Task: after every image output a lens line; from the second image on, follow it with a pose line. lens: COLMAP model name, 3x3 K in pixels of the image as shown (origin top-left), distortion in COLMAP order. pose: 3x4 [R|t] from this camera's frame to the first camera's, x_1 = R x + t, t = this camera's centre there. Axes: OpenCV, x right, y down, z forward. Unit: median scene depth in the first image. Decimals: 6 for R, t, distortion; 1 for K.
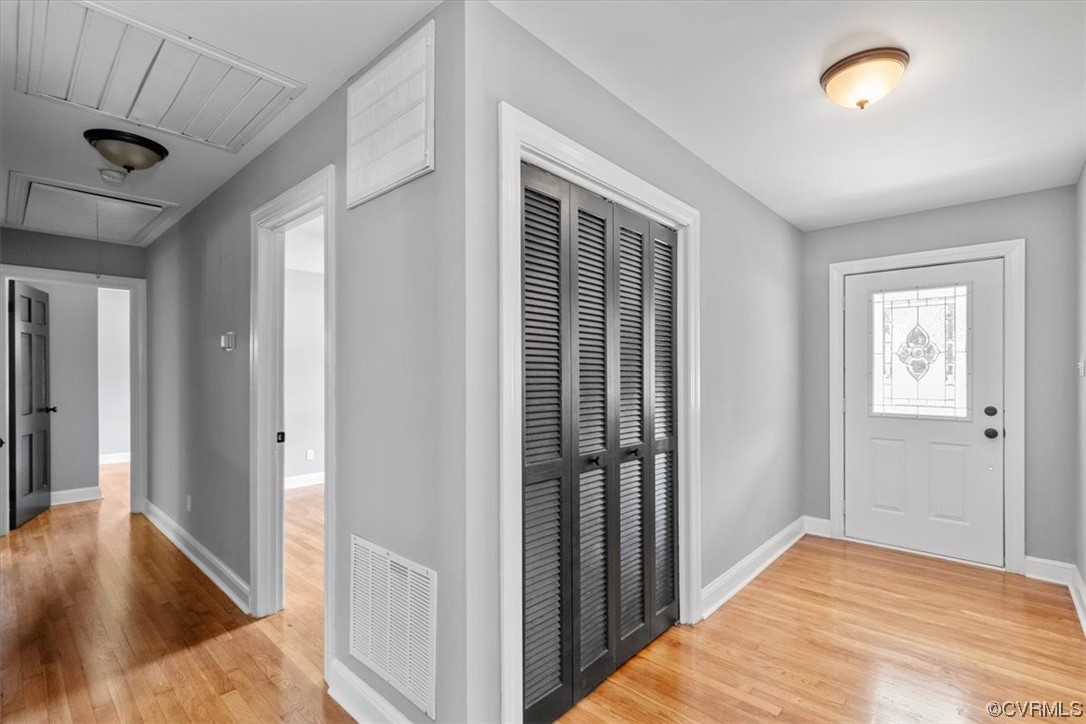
lens RADIAL K [[493.8, 0, 543.6], [0, 493.8, 370.2], [0, 0, 1]] dist [0.009534, -0.001313]
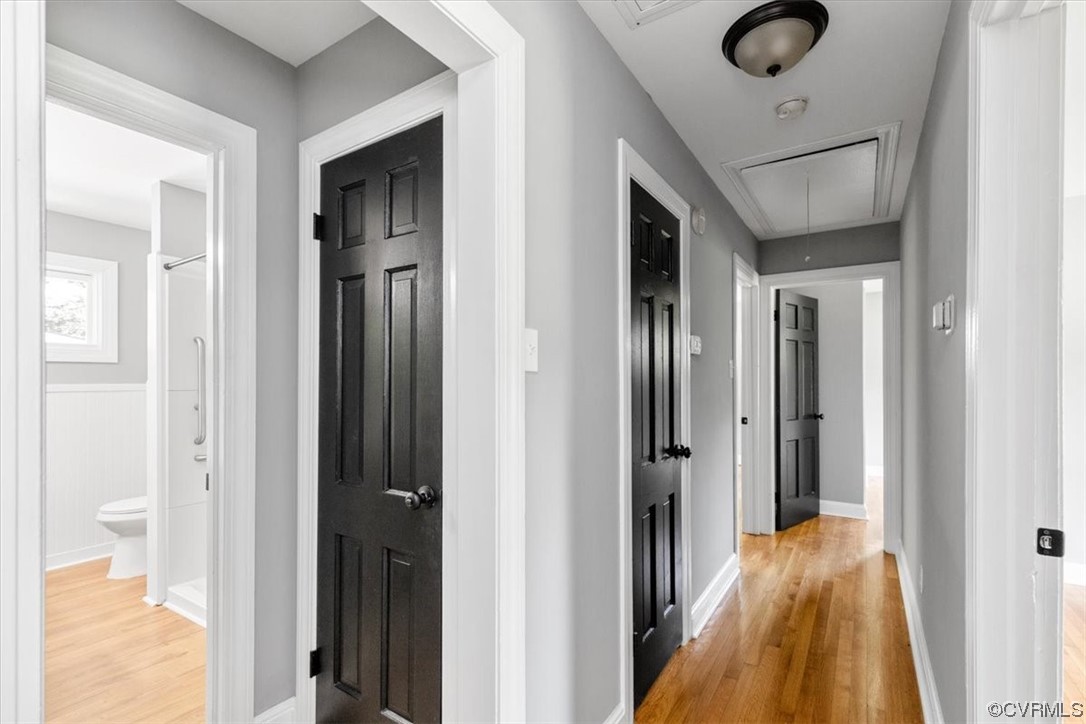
lens RADIAL K [[493.8, 0, 550.7], [0, 493.8, 380.6], [0, 0, 1]] dist [0.009534, -0.001313]
pose [[0.180254, 0.001067, -0.983620, -0.131297], [0.005150, 0.999985, 0.002028, 0.004174], [0.983607, -0.005431, 0.180246, 0.327230]]
